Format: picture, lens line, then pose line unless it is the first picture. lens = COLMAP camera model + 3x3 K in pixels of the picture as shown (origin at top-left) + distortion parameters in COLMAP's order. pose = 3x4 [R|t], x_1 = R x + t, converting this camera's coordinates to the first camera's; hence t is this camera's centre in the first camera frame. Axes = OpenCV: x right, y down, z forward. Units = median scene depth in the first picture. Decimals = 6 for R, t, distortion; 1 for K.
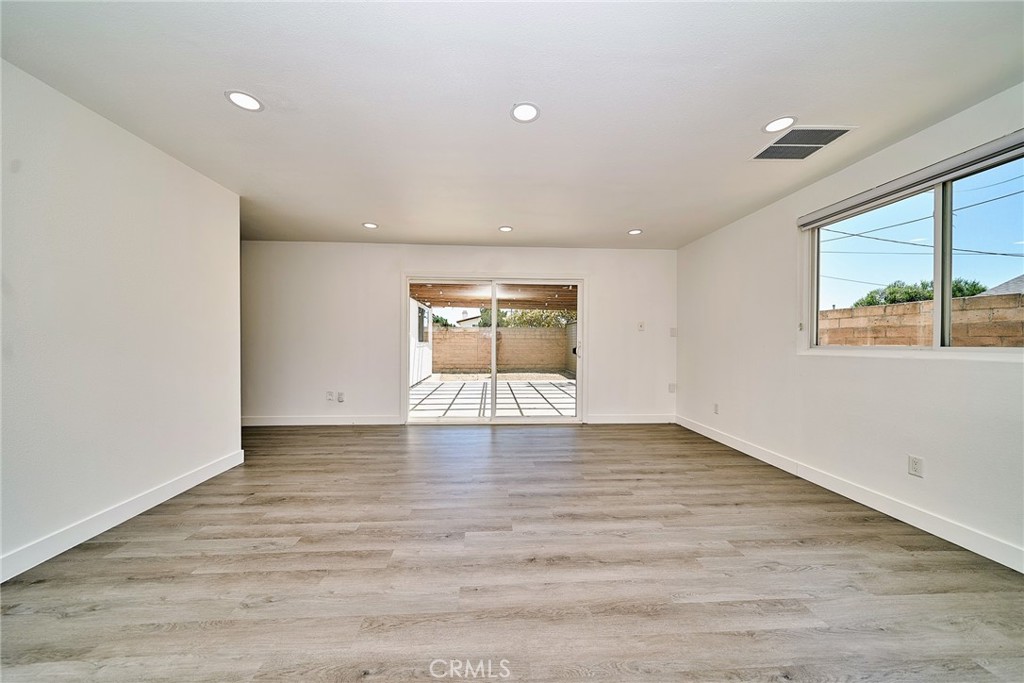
lens RADIAL K [[355.4, 0, 506.0], [0, 355.4, 343.9], [0, 0, 1]] dist [-0.000265, -0.000207]
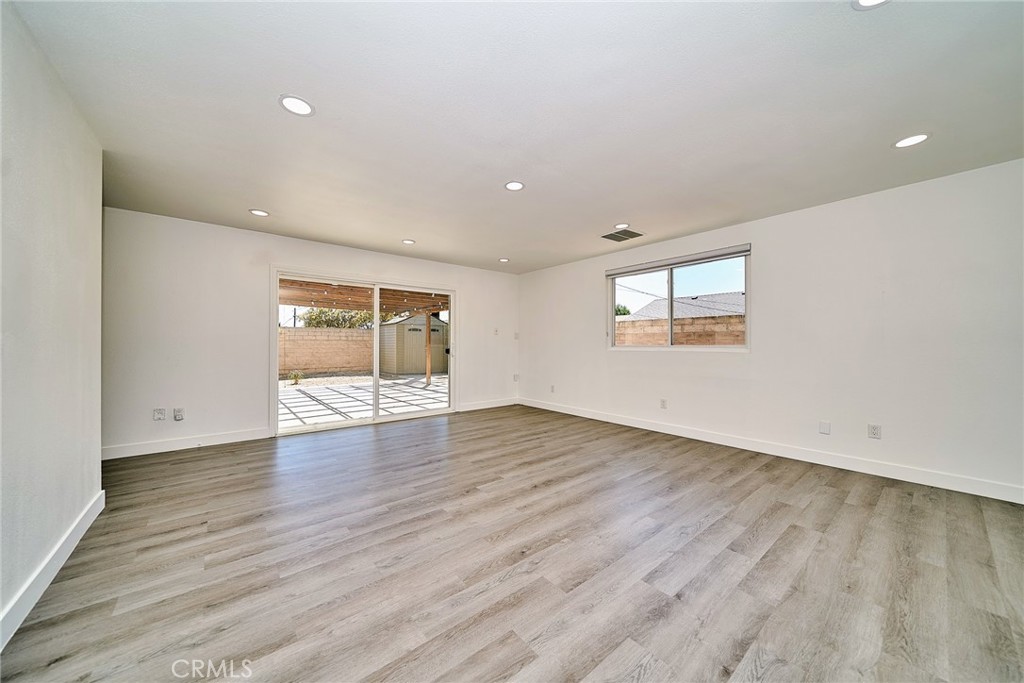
lens RADIAL K [[355.4, 0, 506.0], [0, 355.4, 343.9], [0, 0, 1]] dist [-0.000265, -0.000207]
pose [[0.812704, -0.002314, 0.582672, -0.617944], [0.004433, 0.999988, -0.002212, -0.001699], [-0.582660, 0.004380, 0.812704, -0.115118]]
